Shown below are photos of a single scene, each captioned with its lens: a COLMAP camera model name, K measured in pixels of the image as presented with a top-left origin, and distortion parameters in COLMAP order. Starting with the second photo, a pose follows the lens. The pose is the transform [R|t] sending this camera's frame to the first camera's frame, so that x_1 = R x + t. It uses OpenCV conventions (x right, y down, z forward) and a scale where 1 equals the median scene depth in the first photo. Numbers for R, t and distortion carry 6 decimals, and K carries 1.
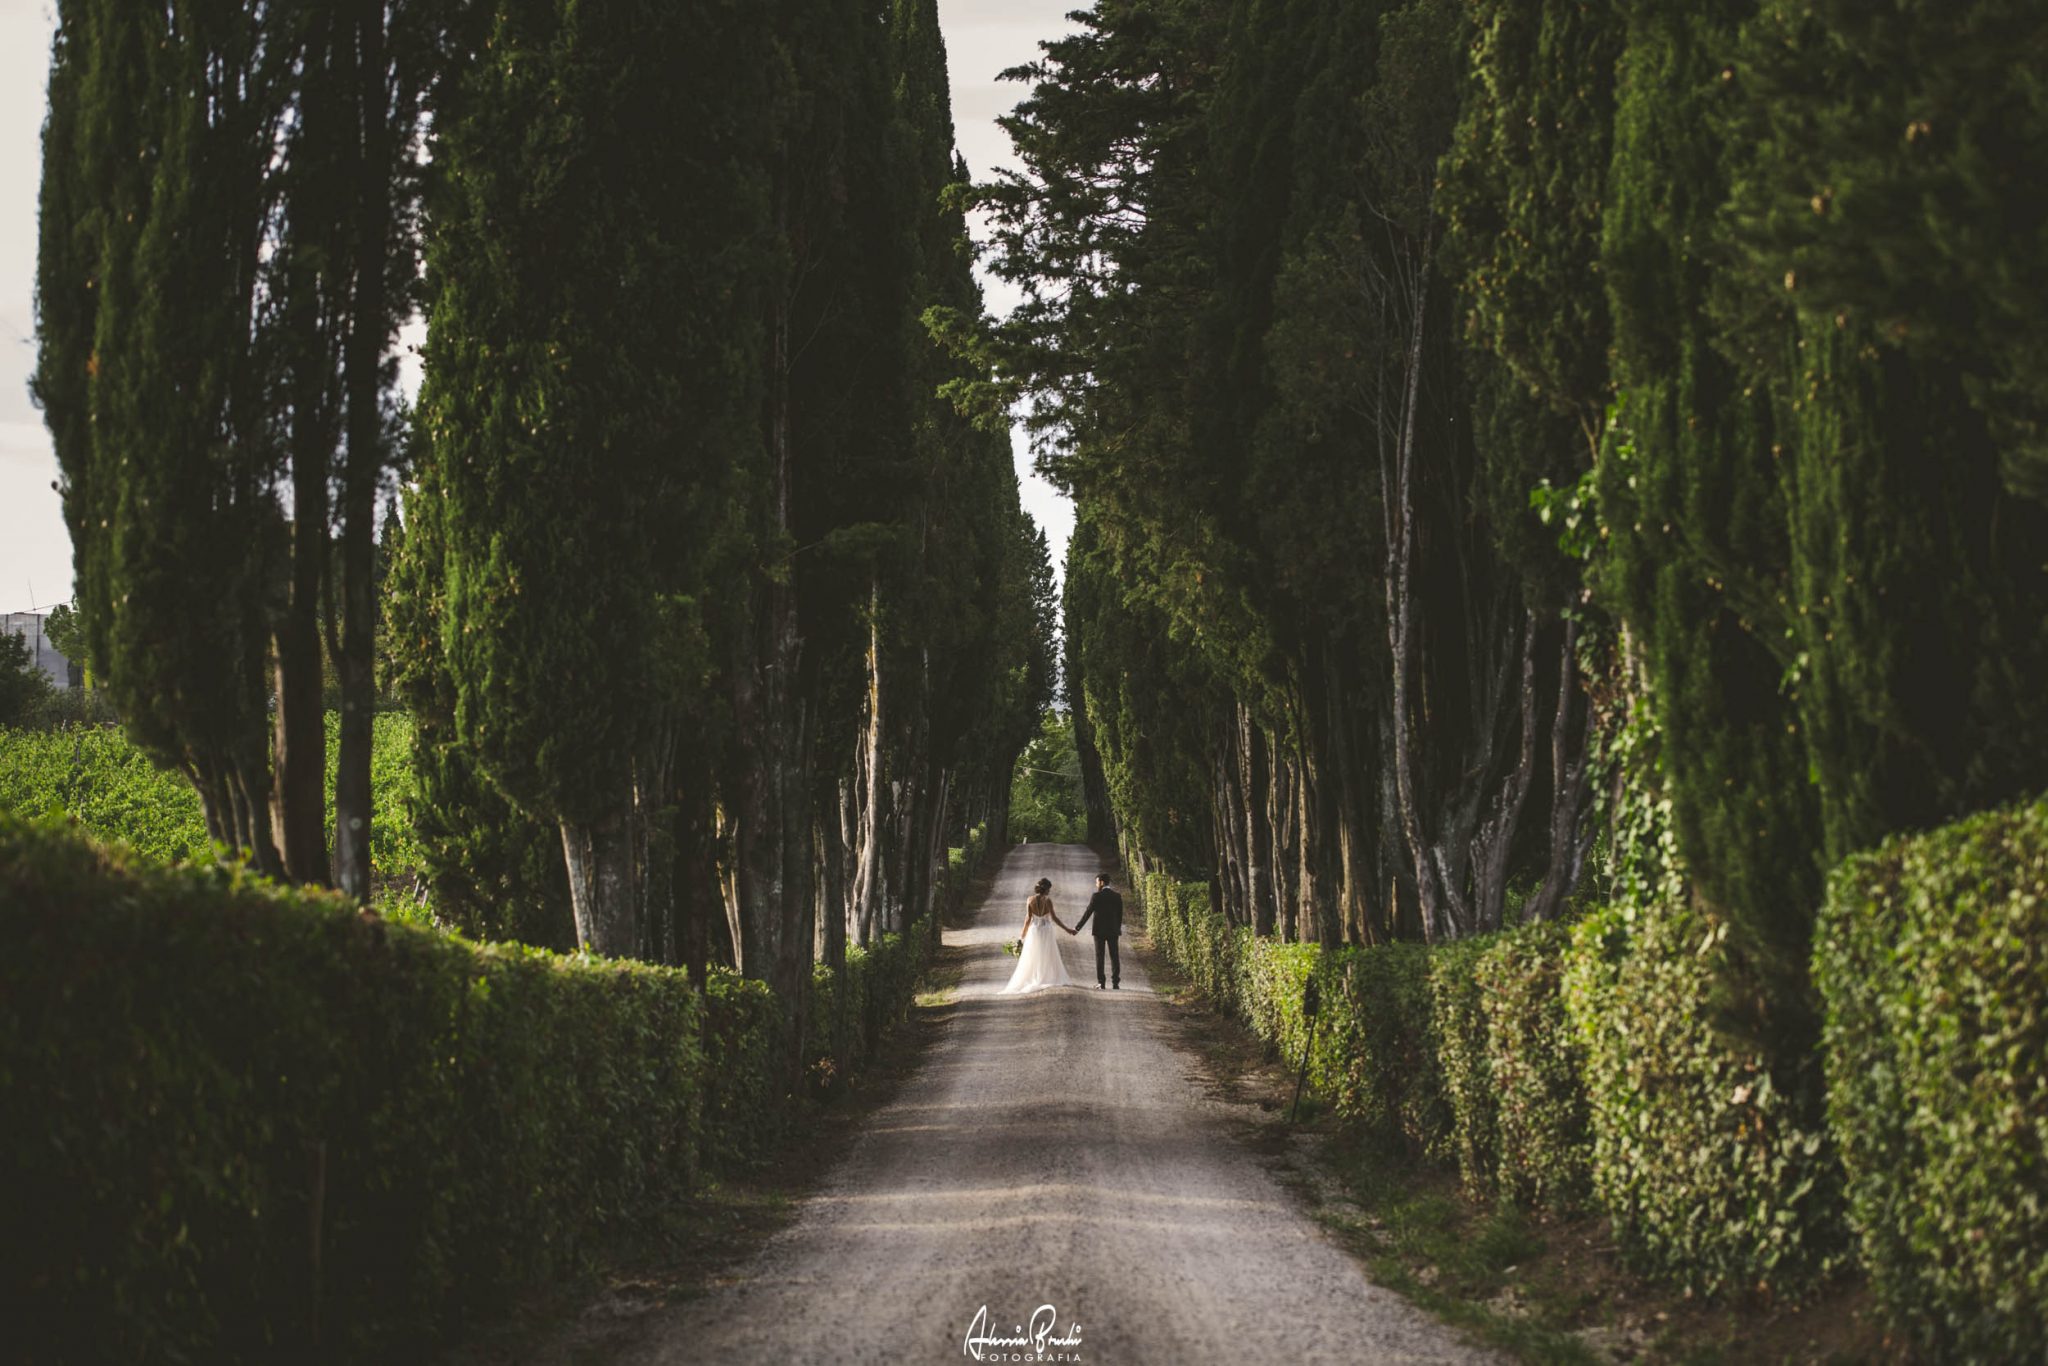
lens RADIAL K [[5816.7, 0, 1071.7], [0, 5816.7, 685.4], [0, 0, 1]] dist [0.067675, 0.760031]
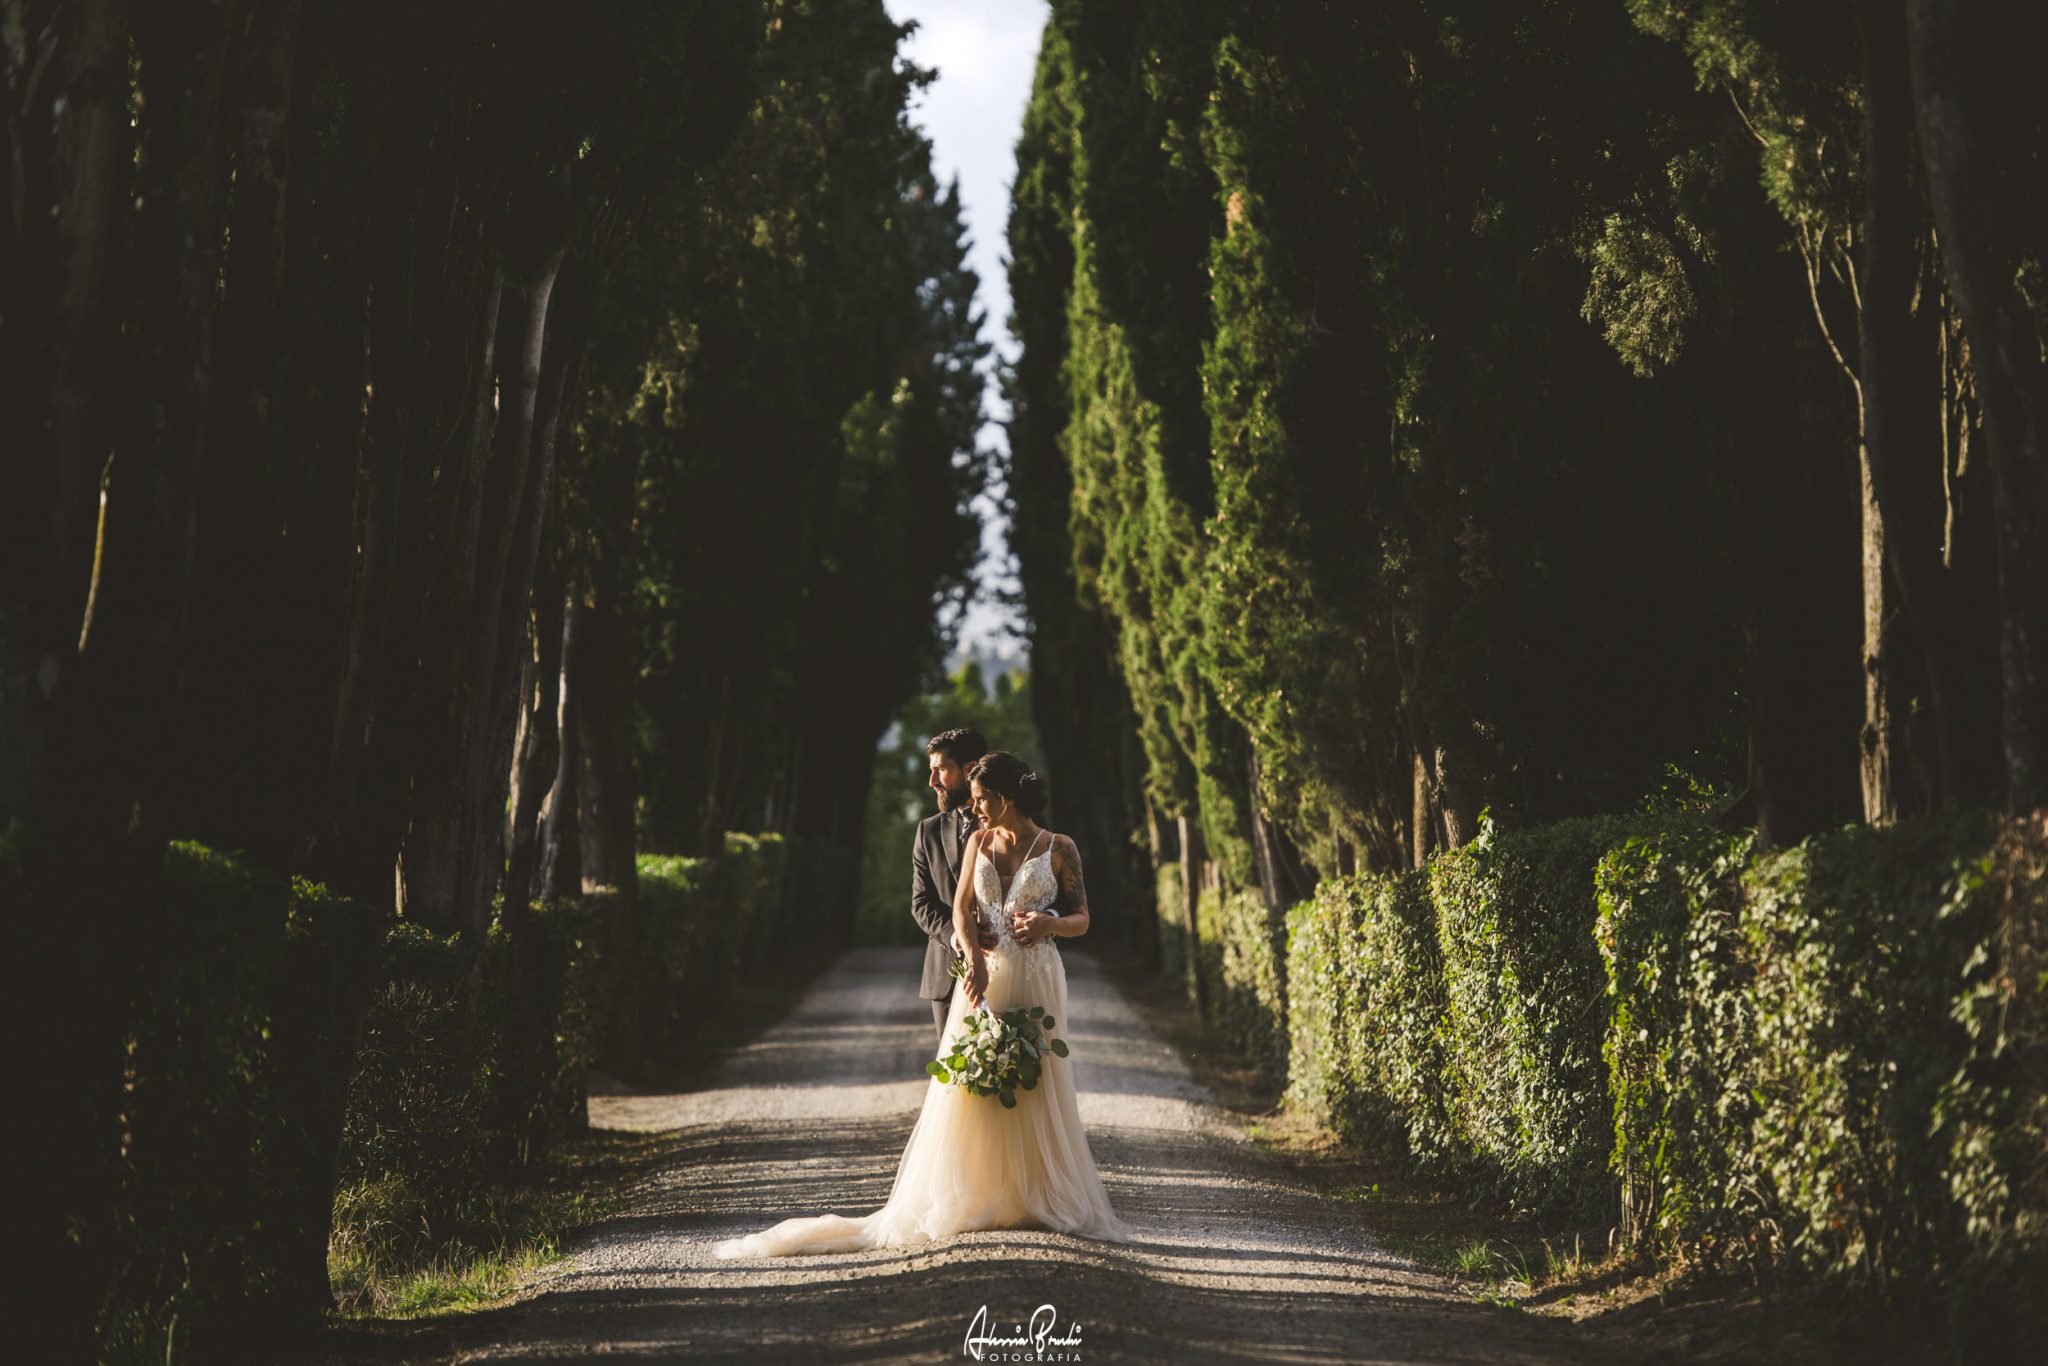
lens RADIAL K [[5491.1, 0, 1022.1], [0, 5491.1, 833.9], [0, 0, 1]] dist [0.527012, 0.553484]
pose [[0.999928, 0.009803, 0.006885, -0.003455], [-0.009471, 0.998863, -0.046719, 0.051513], [-0.007335, 0.046650, 0.998884, 0.876657]]
